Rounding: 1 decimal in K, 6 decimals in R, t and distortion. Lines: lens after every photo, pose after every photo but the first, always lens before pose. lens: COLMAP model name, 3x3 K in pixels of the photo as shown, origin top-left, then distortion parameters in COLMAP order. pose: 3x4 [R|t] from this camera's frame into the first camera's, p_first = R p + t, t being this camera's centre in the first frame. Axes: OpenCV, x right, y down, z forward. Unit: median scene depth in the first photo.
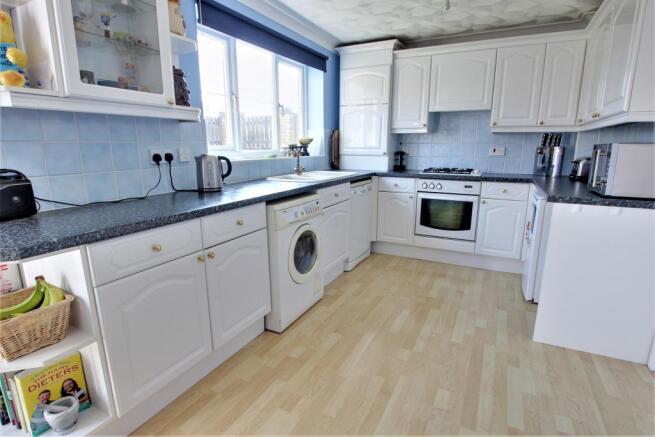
lens RADIAL K [[344.3, 0, 327.6], [0, 344.3, 222.4], [0, 0, 1]] dist [-0.032783, -0.001011]
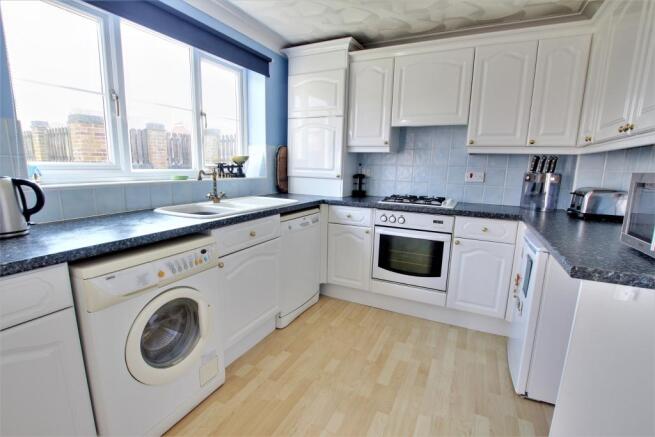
lens RADIAL K [[303.5, 0, 331.5], [0, 303.5, 219.5], [0, 0, 1]] dist [-0.029911, 0.000302]
pose [[0.999538, 0.019950, 0.022935, 0.156797], [-0.018943, 0.998881, -0.043345, -0.076636], [-0.023774, 0.042891, 0.998797, 0.327353]]
